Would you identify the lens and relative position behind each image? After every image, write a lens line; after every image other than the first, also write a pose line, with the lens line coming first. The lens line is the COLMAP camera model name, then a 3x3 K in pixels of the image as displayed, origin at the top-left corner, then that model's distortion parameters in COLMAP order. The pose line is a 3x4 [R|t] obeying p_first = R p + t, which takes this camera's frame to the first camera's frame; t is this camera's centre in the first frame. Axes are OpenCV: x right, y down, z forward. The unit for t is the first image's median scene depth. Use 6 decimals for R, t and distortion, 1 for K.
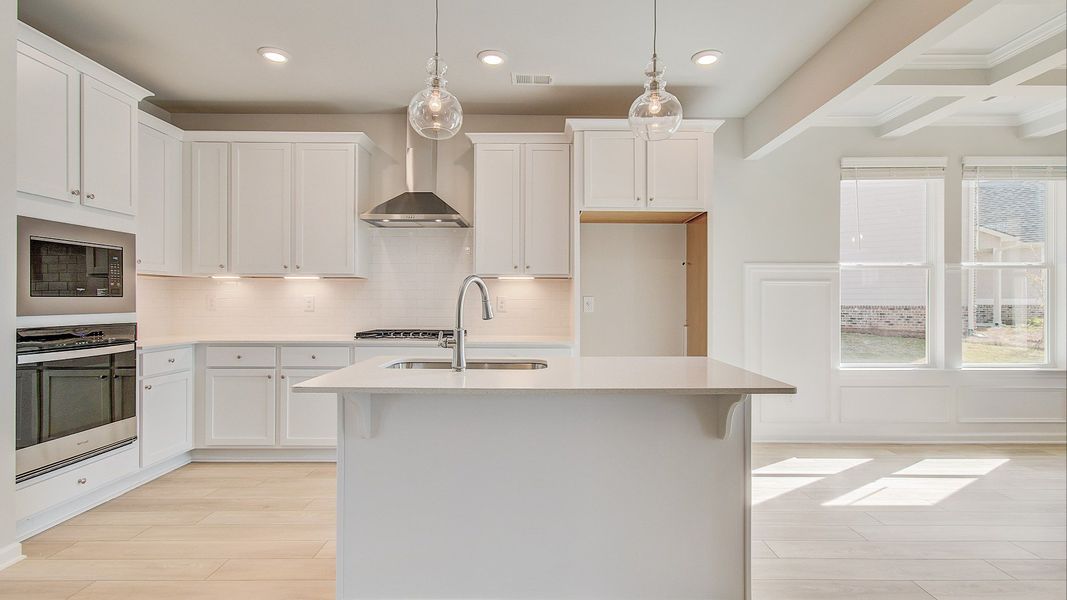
lens RADIAL K [[513.1, 0, 541.5], [0, 513.1, 303.2], [0, 0, 1]] dist [0.004813, 0.000817]
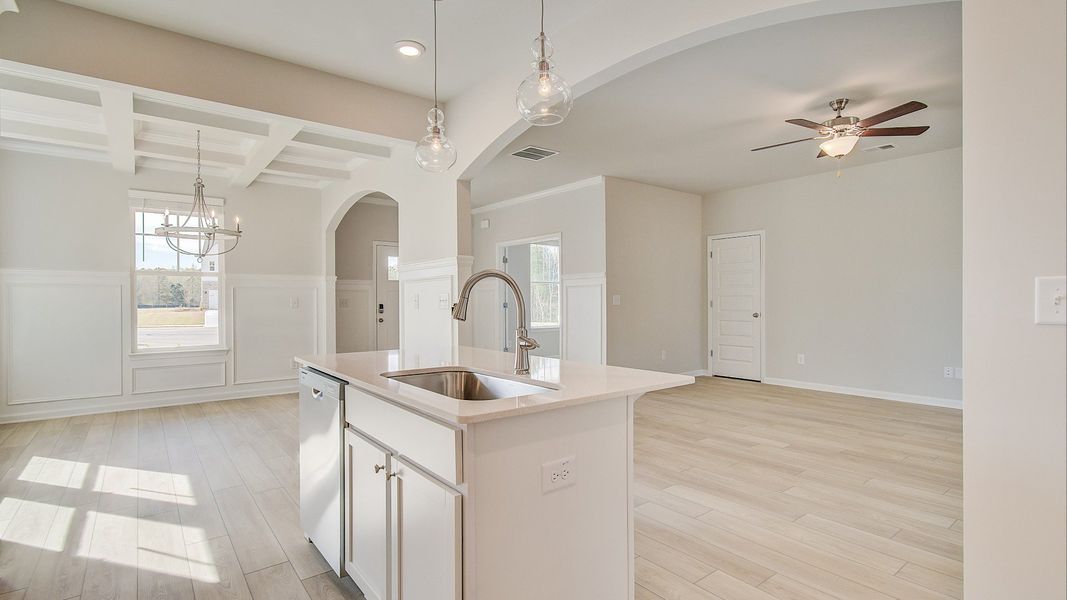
lens RADIAL K [[508.0, 0, 539.4], [0, 508.0, 301.3], [0, 0, 1]] dist [0.000756, 0.000275]
pose [[-0.622309, -0.001689, 0.782770, -0.500221], [0.006946, 0.999946, 0.007680, -0.003351], [-0.782741, 0.010216, -0.622264, 0.852969]]
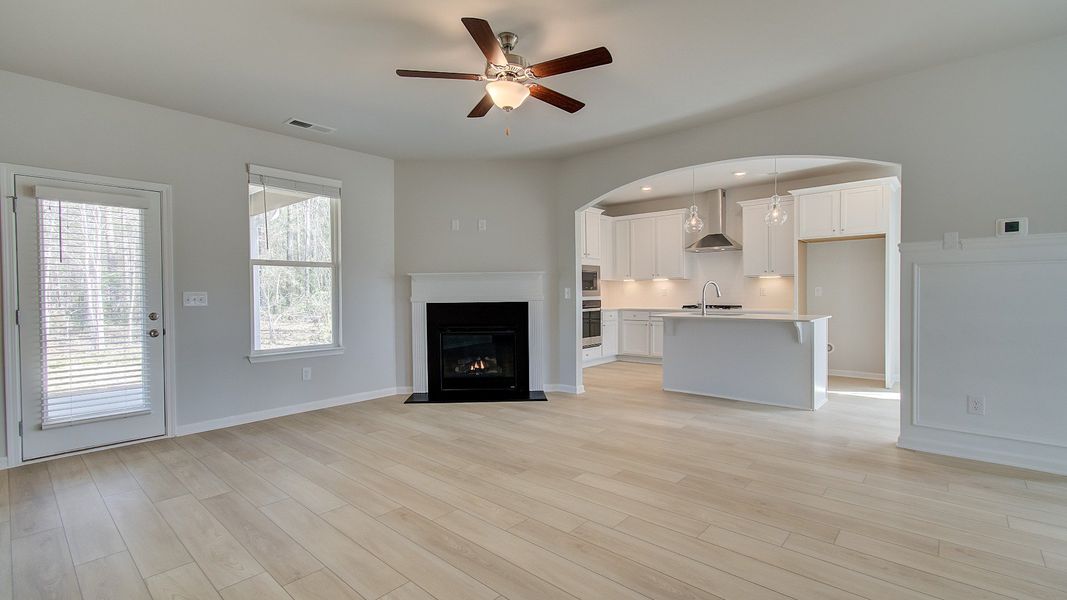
lens RADIAL K [[476.2, 0, 534.0], [0, 476.2, 298.8], [0, 0, 1]] dist [-0.027196, 0.000258]
pose [[0.740836, -0.000334, -0.671686, 0.485934], [0.008728, 0.999920, 0.009129, 0.006012], [0.671630, -0.012625, 0.740780, -0.841546]]
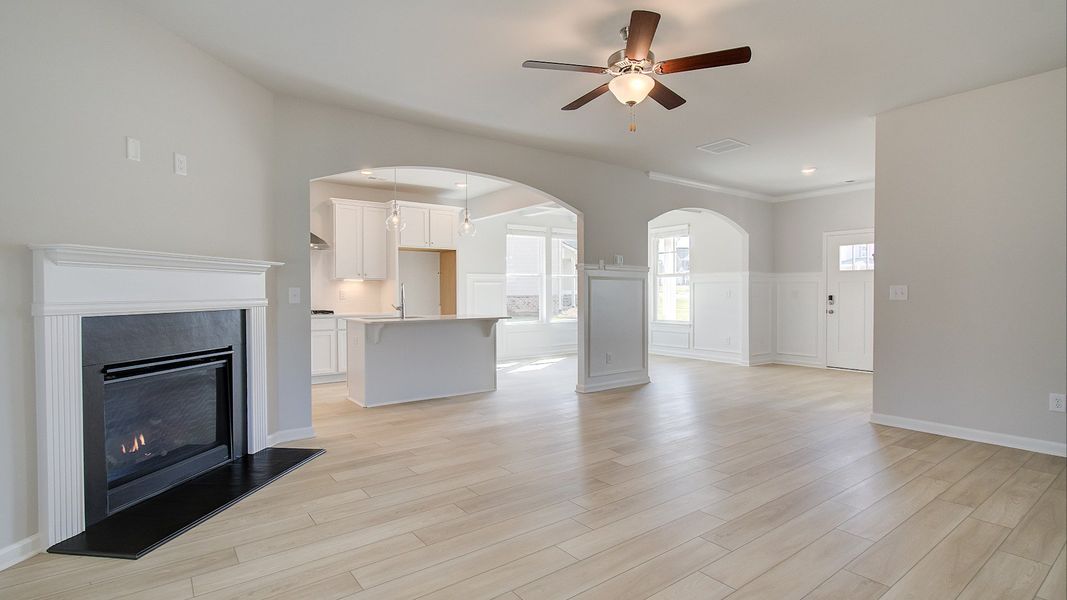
lens RADIAL K [[515.5, 0, 537.4], [0, 515.5, 299.4], [0, 0, 1]] dist [-0.001839, 0.000016]
pose [[0.799644, -0.012991, 0.600333, -0.662574], [0.008158, 0.999909, 0.010771, 0.003694], [-0.600418, -0.003715, 0.799677, -0.861965]]
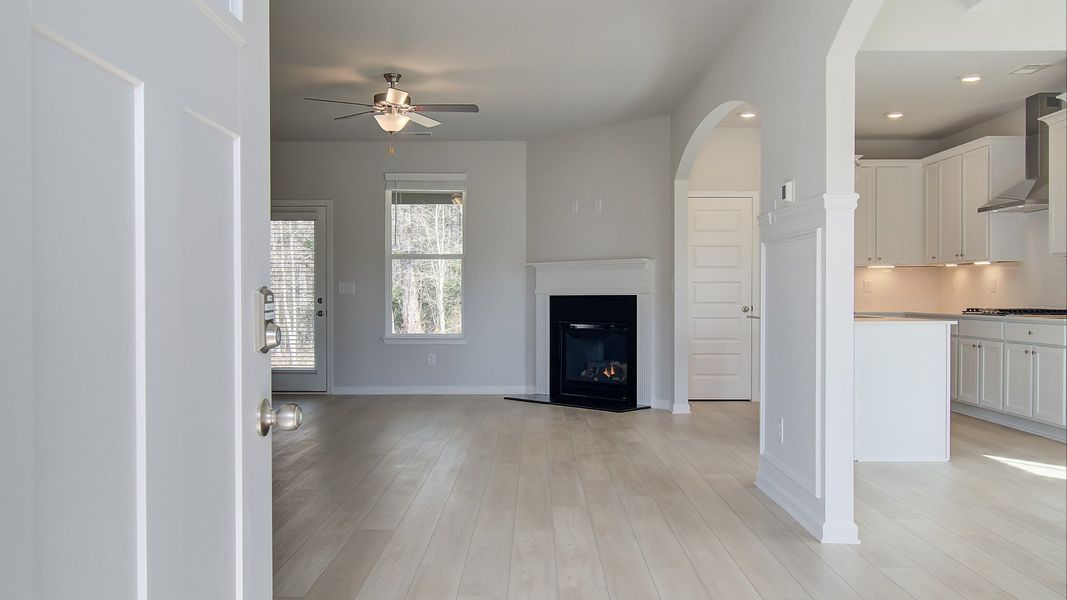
lens RADIAL K [[866.5, 0, 533.5], [0, 866.5, 300.0], [0, 0, 1]] dist [0.000503, 0.001669]
pose [[-0.008506, 0.004182, -0.999955, 1.674127], [-0.003480, 0.999985, 0.004212, 0.032202], [0.999958, 0.003516, -0.008492, -0.002653]]
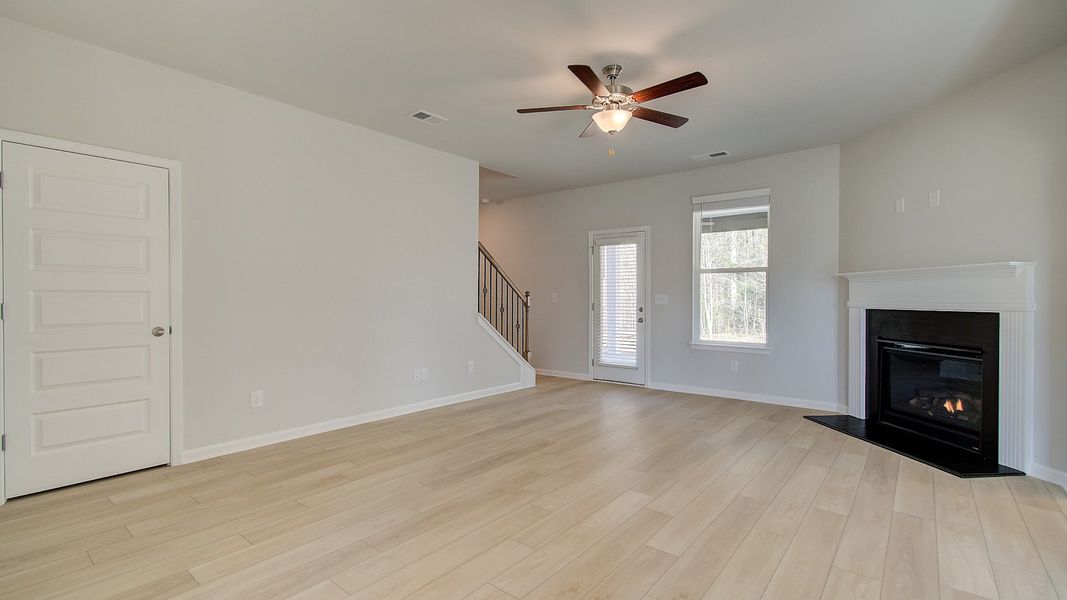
lens RADIAL K [[470.0, 0, 542.3], [0, 470.0, 300.0], [0, 0, 1]] dist [0.002392, 0.000489]
pose [[-0.630011, 0.003366, -0.776579, 0.679304], [-0.004464, 0.999958, 0.007955, 0.001270], [0.776573, 0.008478, -0.629970, 0.134004]]
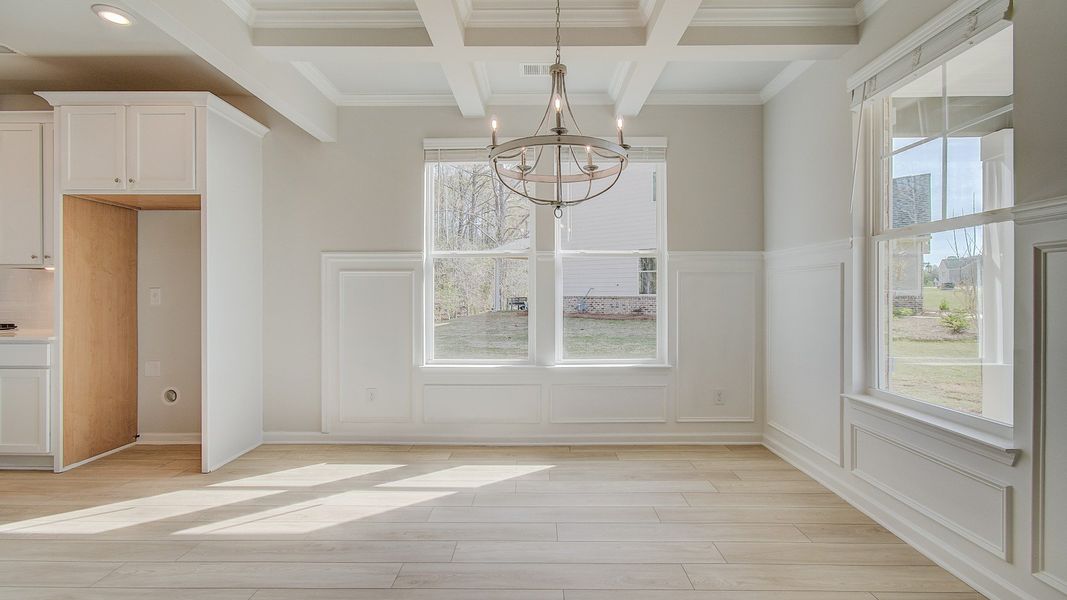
lens RADIAL K [[461.2, 0, 535.0], [0, 461.2, 297.4], [0, 0, 1]] dist [0.000098, 0.000352]
pose [[0.999988, -0.003385, -0.003421, 0.882563], [0.003401, 0.999984, 0.004546, 0.001772], [0.003406, -0.004558, 0.999984, 0.182249]]
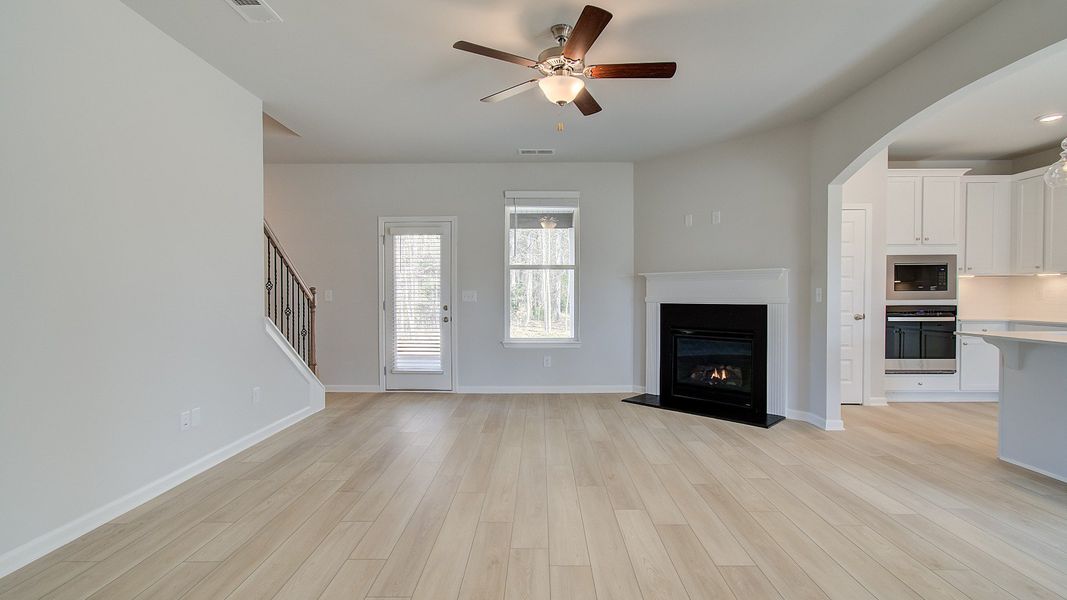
lens RADIAL K [[471.4, 0, 536.7], [0, 471.4, 301.3], [0, 0, 1]] dist [0.001457, 0.000708]
pose [[-0.010709, 0.015939, -0.999816, 0.679743], [-0.002309, 0.999870, 0.015965, 0.001662], [0.999940, 0.002480, -0.010671, -0.332960]]
